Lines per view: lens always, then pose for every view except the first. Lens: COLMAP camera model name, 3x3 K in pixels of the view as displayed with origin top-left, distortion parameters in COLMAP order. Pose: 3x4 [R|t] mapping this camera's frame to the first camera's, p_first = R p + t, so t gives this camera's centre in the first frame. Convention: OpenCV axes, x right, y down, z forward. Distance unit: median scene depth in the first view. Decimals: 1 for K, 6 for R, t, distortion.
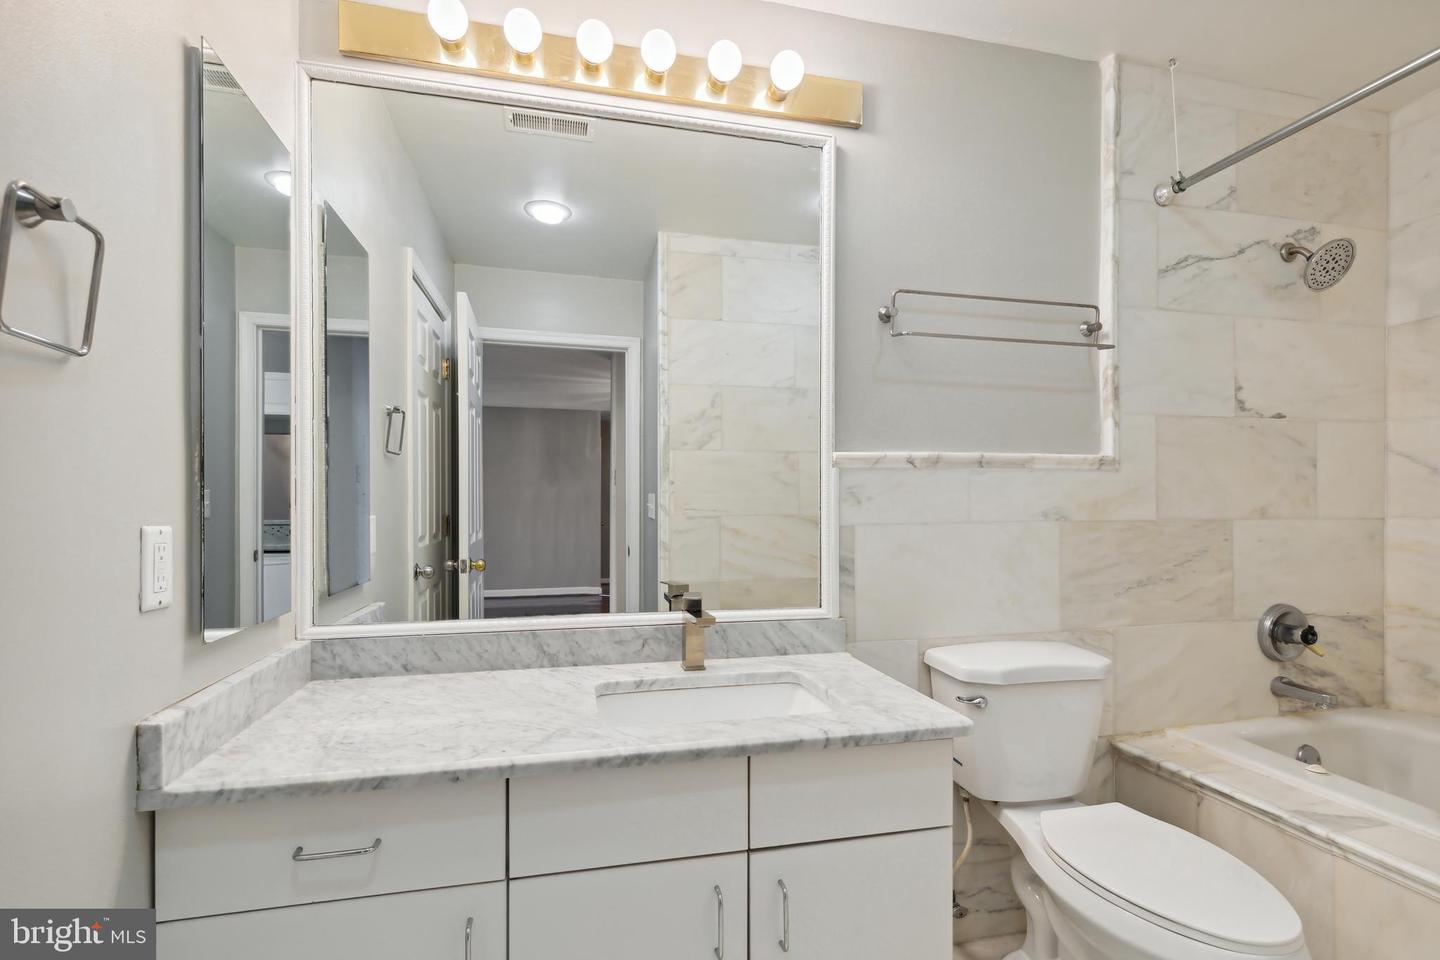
lens RADIAL K [[661.1, 0, 731.4], [0, 661.1, 500.6], [0, 0, 1]] dist [0.005180, -0.000897]
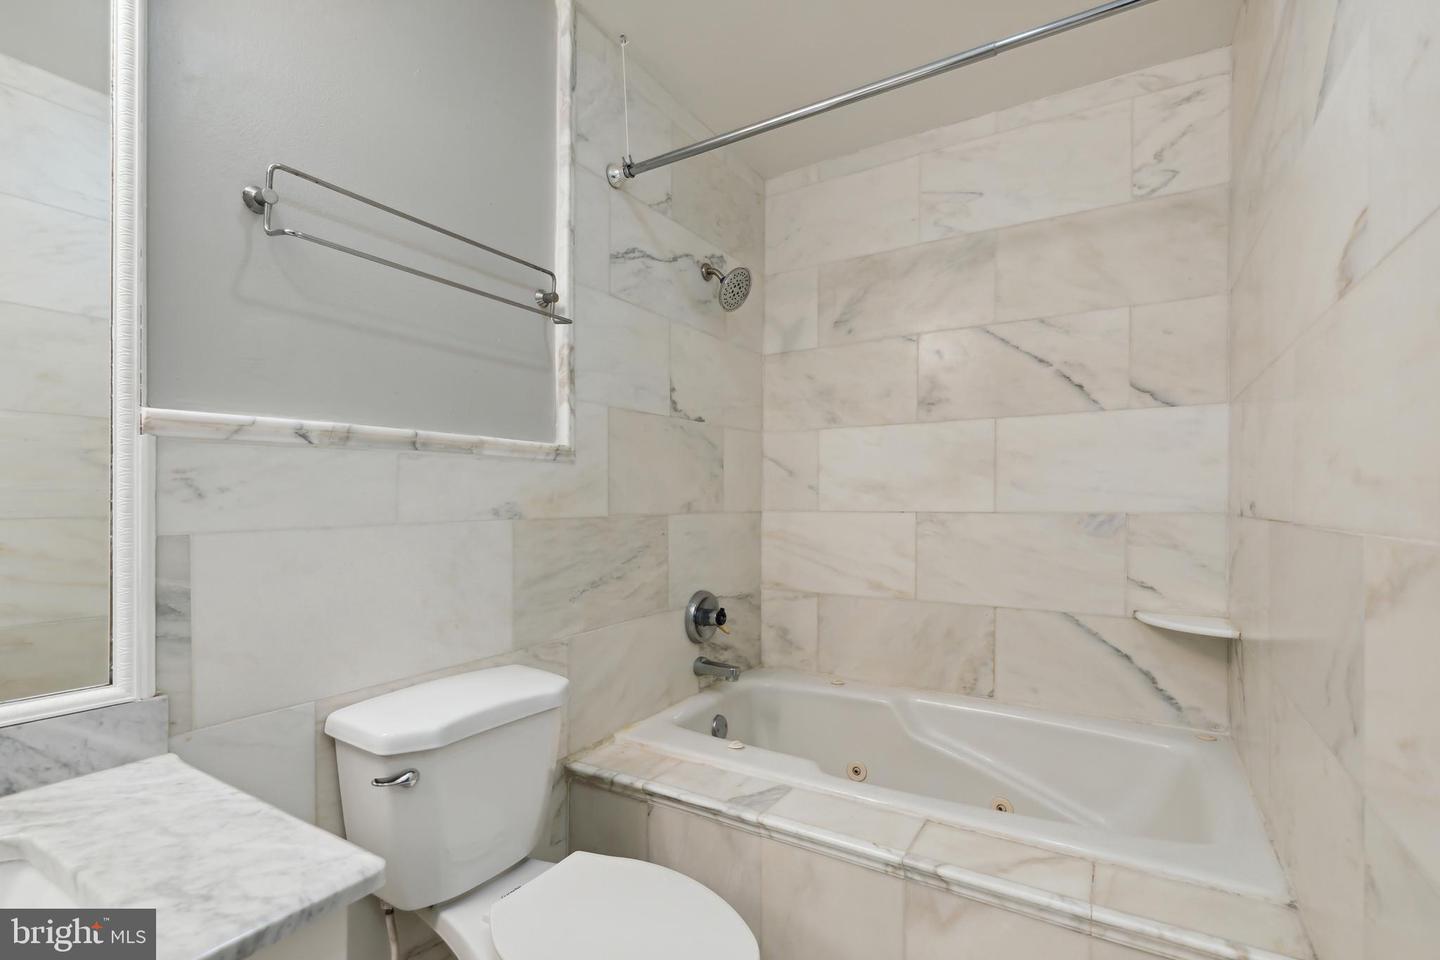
lens RADIAL K [[661.1, 0, 731.4], [0, 661.1, 500.6], [0, 0, 1]] dist [0.005180, -0.000897]
pose [[0.704256, 0.000307, 0.709946, 0.094723], [-0.004144, 0.999985, 0.003679, 0.002521], [-0.709934, -0.005533, 0.704247, 0.210403]]
